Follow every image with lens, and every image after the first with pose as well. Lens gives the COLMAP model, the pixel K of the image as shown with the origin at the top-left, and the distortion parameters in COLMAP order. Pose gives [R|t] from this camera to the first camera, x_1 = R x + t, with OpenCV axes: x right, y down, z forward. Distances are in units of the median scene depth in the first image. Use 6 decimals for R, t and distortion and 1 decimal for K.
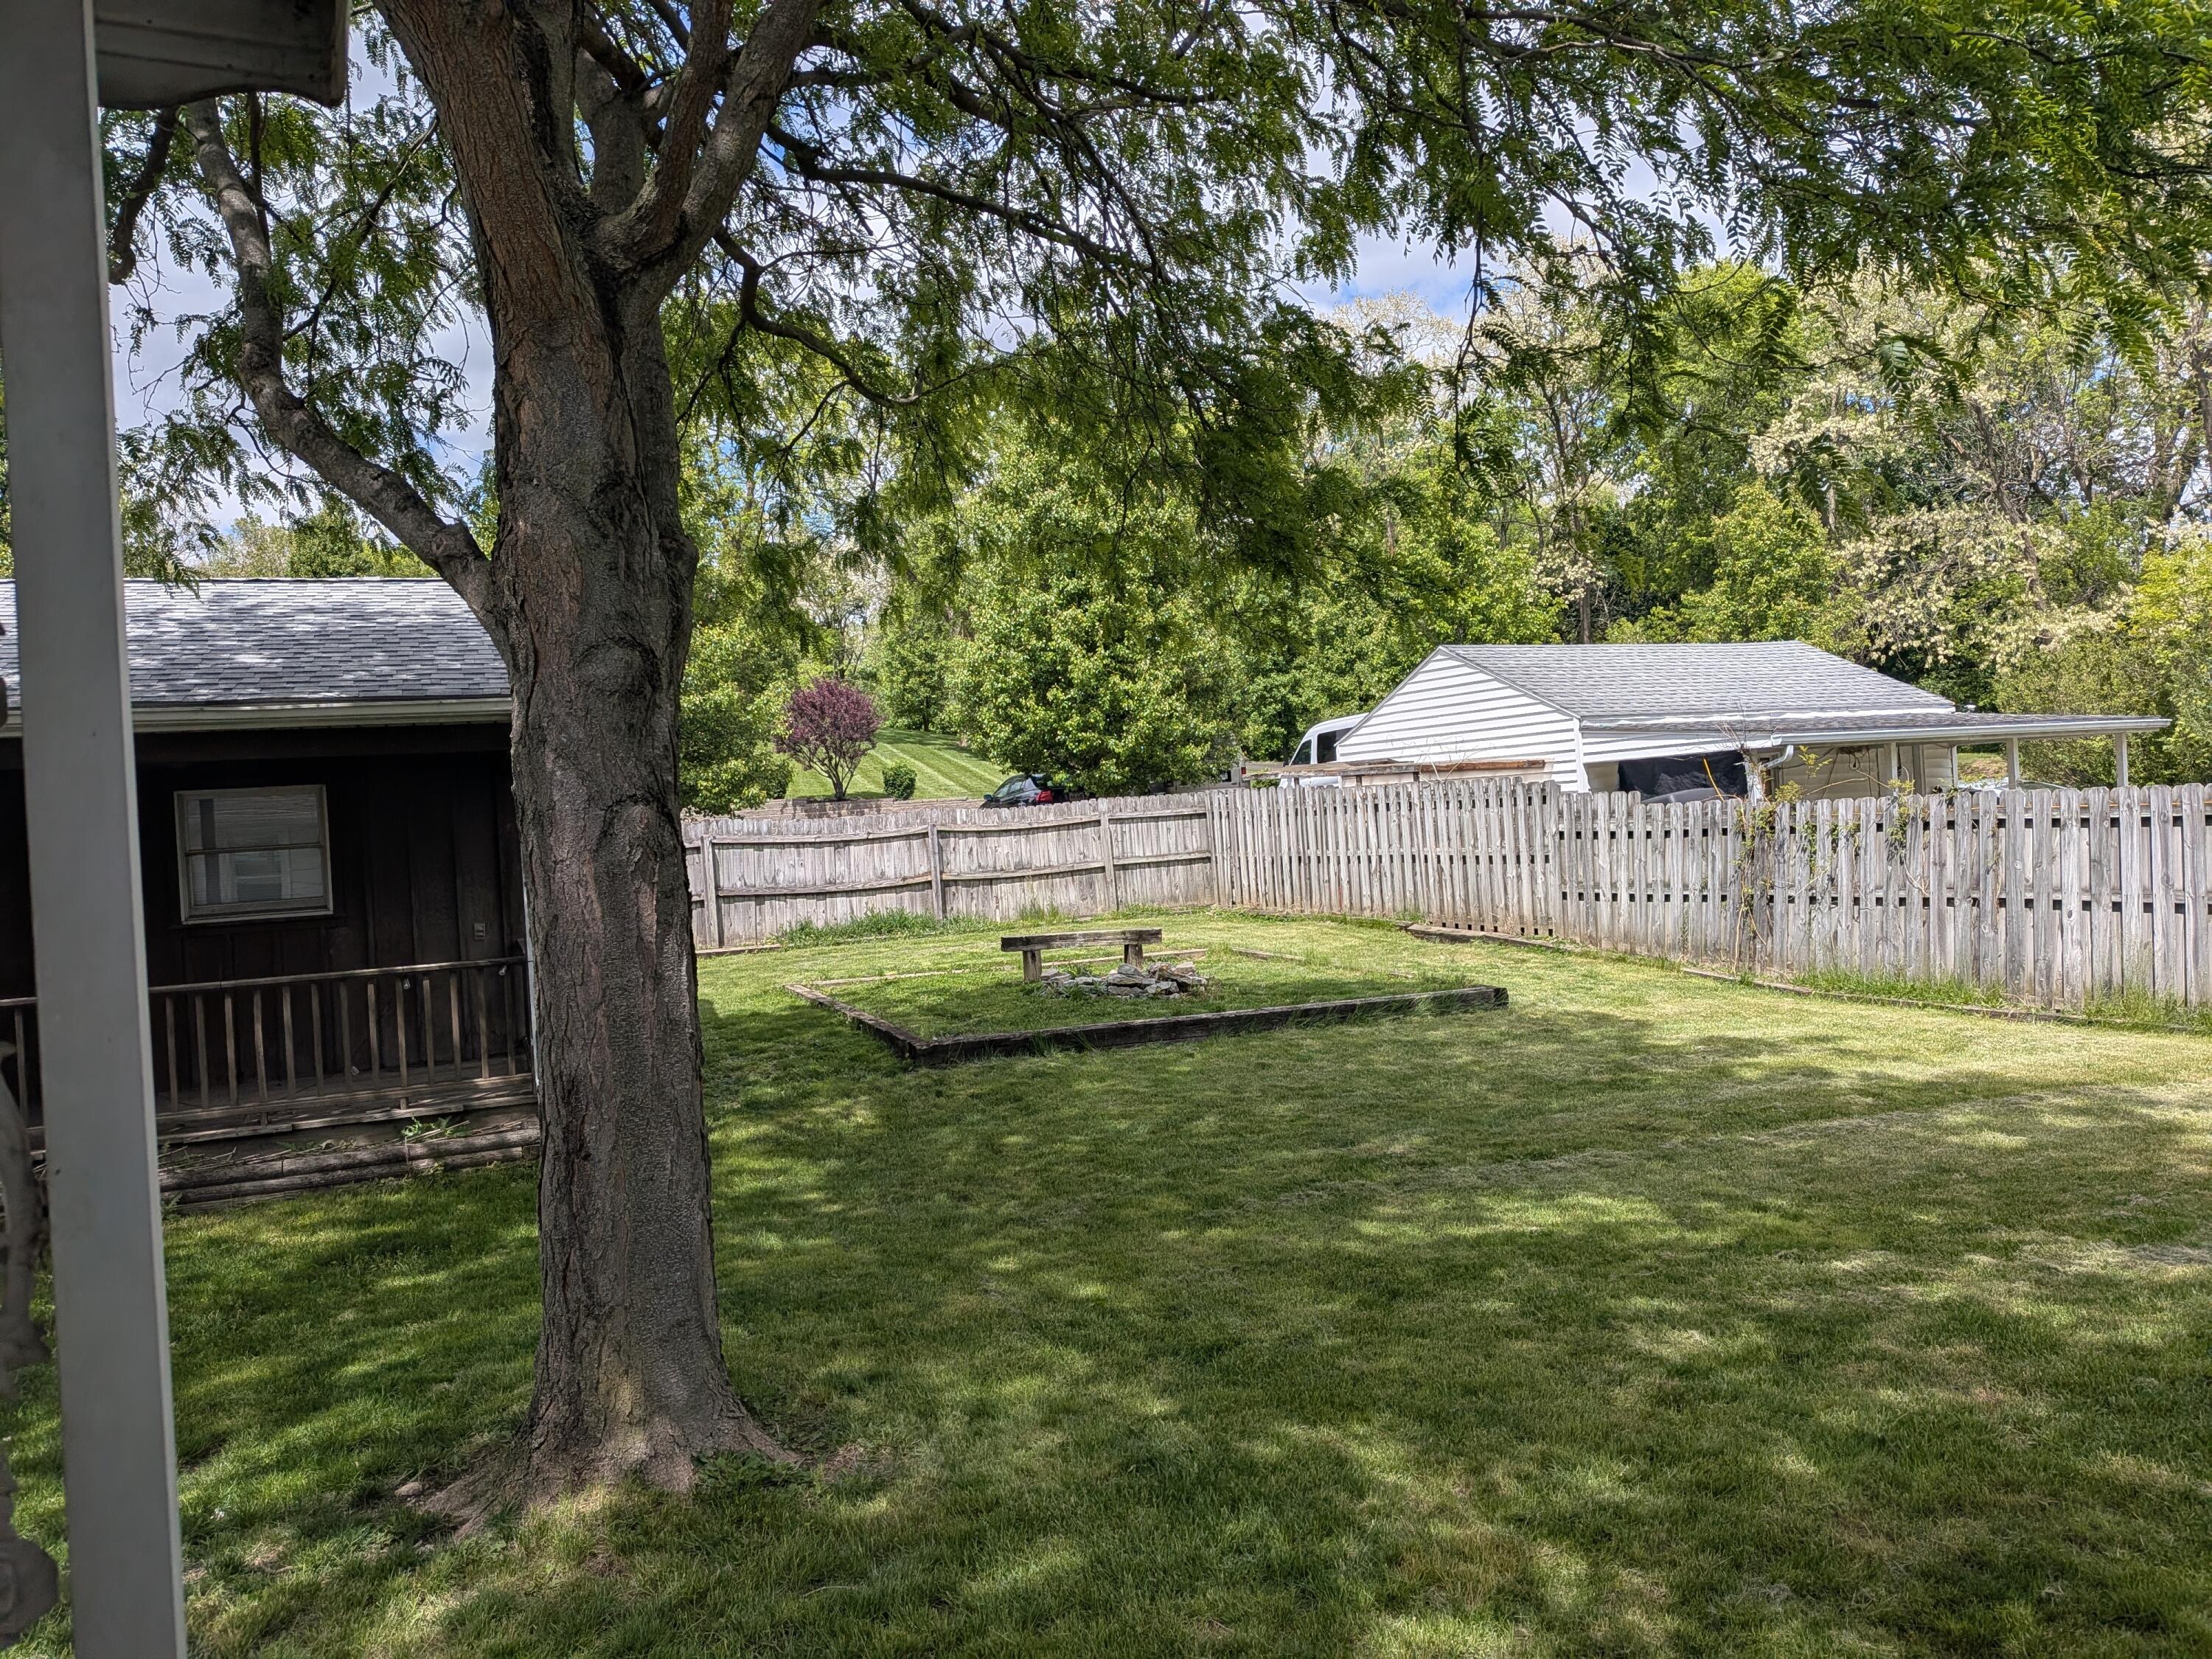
lens RADIAL K [[1606.1, 0, 1104.9], [0, 1606.1, 825.0], [0, 0, 1]] dist [0.070742, -0.014068]
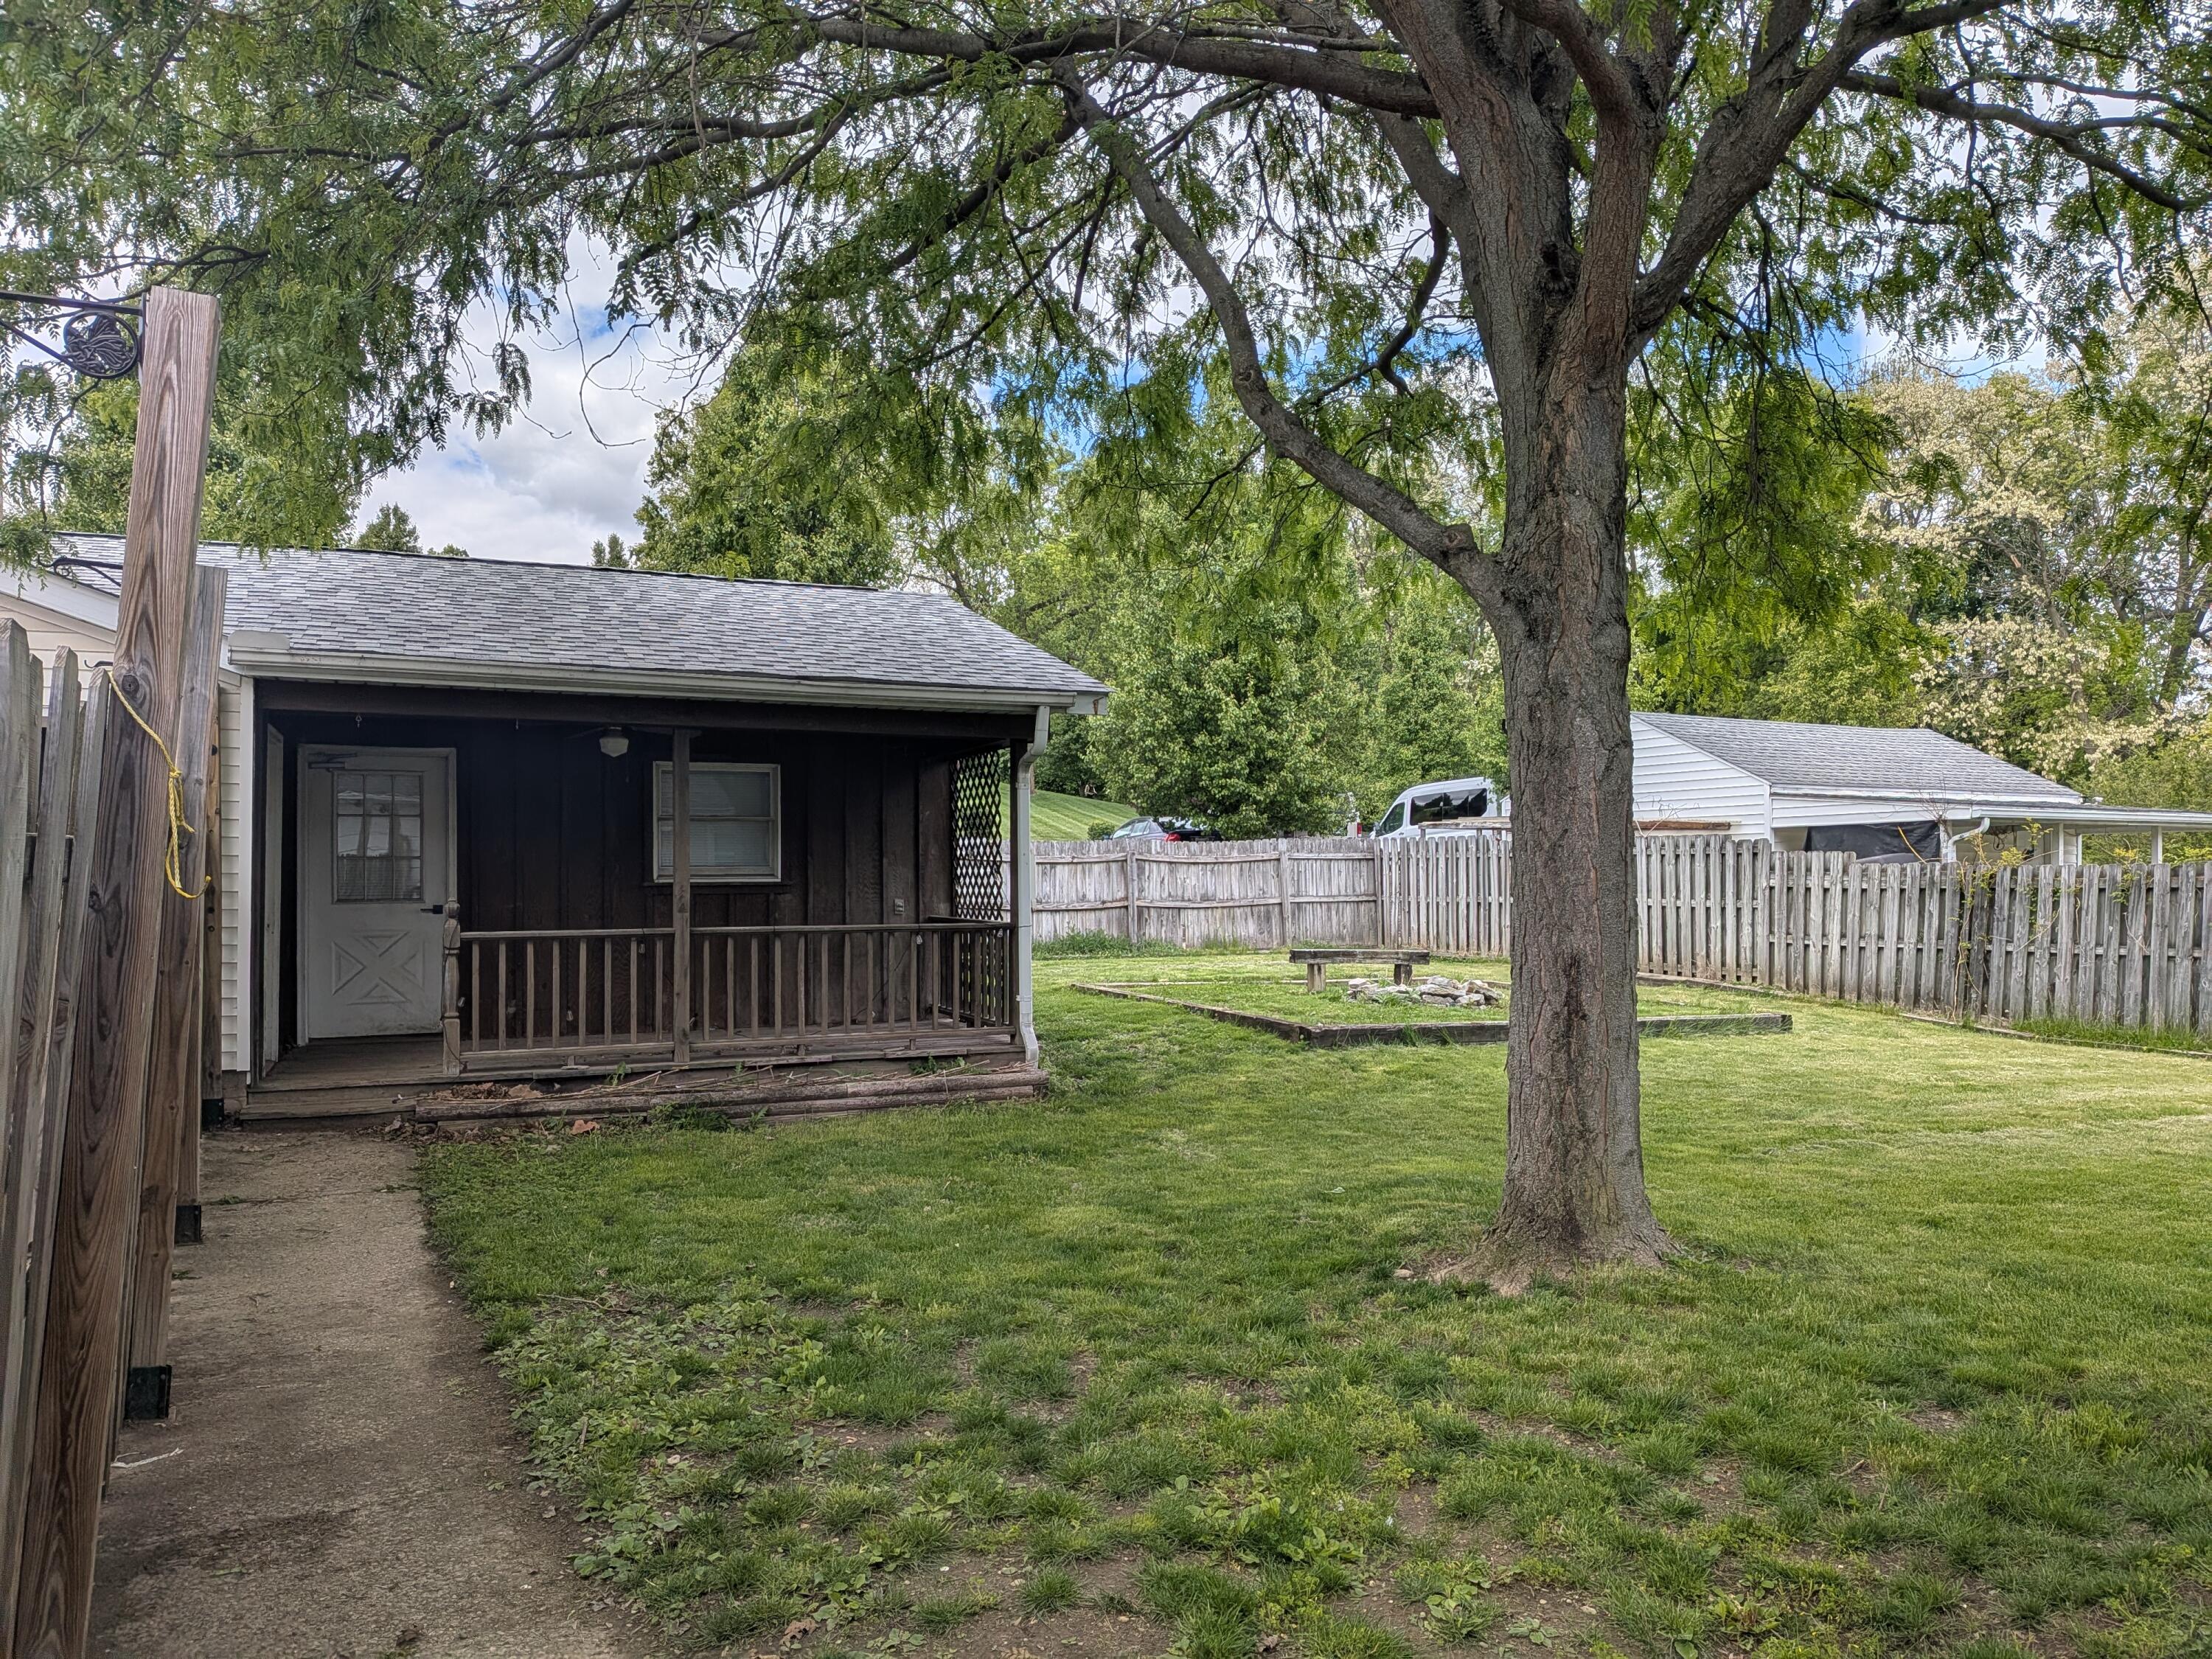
lens RADIAL K [[1606.1, 0, 1160.0], [0, 1606.1, 888.6], [0, 0, 1]] dist [0.070742, -0.014068]
pose [[0.997241, 0.056511, 0.048140, -0.134849], [-0.056495, 0.998401, -0.001703, 0.023357], [-0.048159, -0.001021, 0.998839, -0.047926]]
